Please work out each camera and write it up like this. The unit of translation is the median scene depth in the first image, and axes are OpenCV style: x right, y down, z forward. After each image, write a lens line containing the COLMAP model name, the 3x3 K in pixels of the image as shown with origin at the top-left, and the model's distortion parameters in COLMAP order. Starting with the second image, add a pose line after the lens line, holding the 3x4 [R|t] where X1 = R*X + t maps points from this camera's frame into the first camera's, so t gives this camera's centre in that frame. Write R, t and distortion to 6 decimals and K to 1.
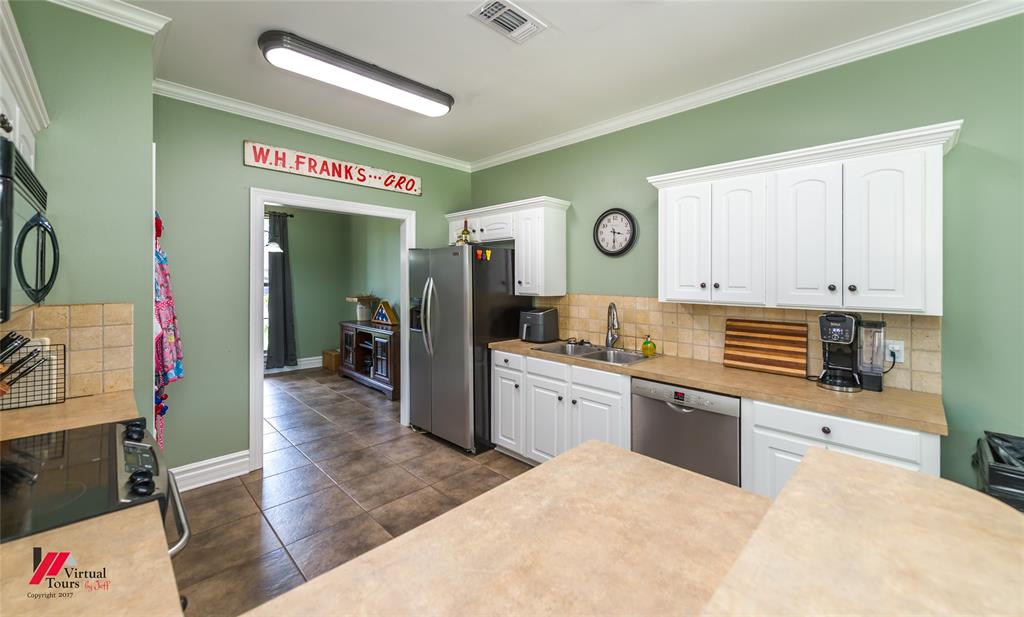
lens RADIAL K [[411.7, 0, 513.3], [0, 411.7, 279.9], [0, 0, 1]] dist [-0.000734, -0.000076]
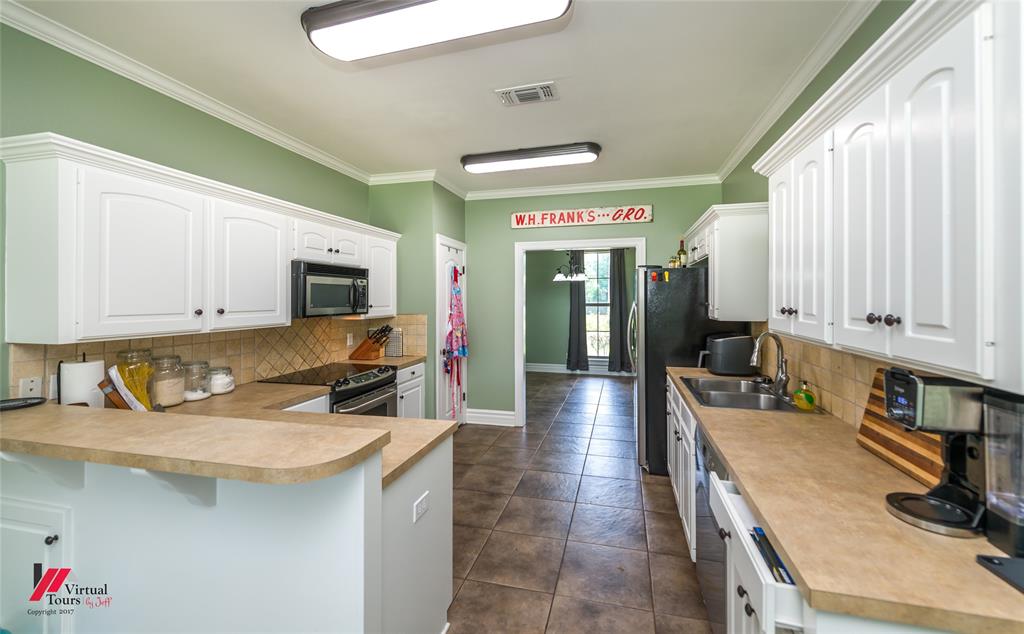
lens RADIAL K [[404.8, 0, 511.7], [0, 404.8, 297.3], [0, 0, 1]] dist [0.000628, 0.000066]
pose [[0.498810, -0.011836, -0.866631, 0.594272], [0.008274, 0.999926, -0.008895, -0.004613], [0.866672, -0.002733, 0.498871, 0.203414]]
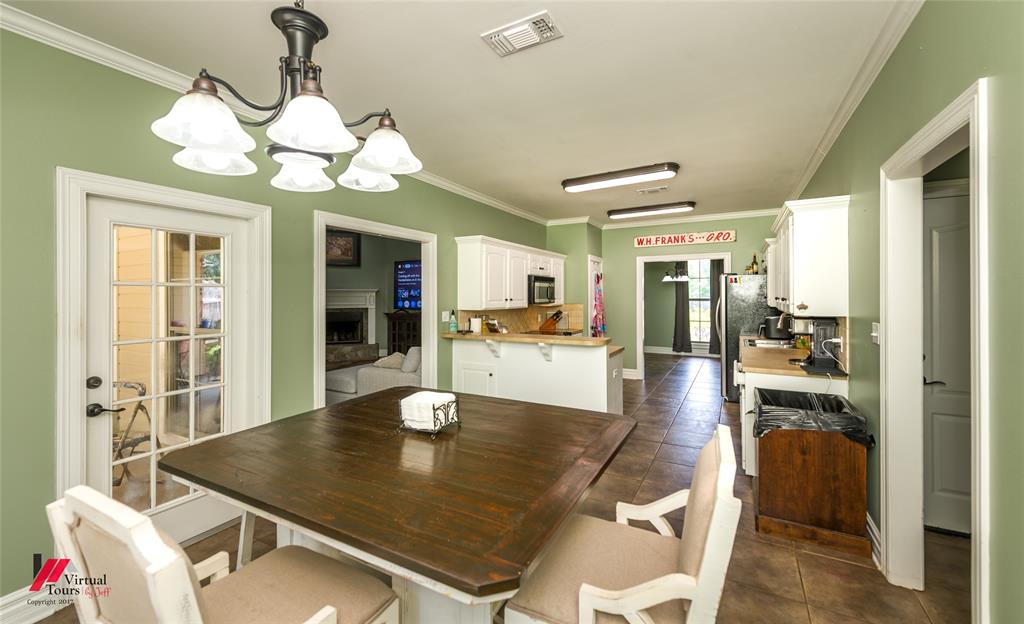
lens RADIAL K [[412.7, 0, 509.7], [0, 412.7, 296.1], [0, 0, 1]] dist [0.001710, 0.000270]
pose [[0.280214, -0.009626, -0.959889, 1.232229], [0.007851, 0.999939, -0.007736, 0.007855], [0.959905, -0.005368, 0.280273, -0.301453]]
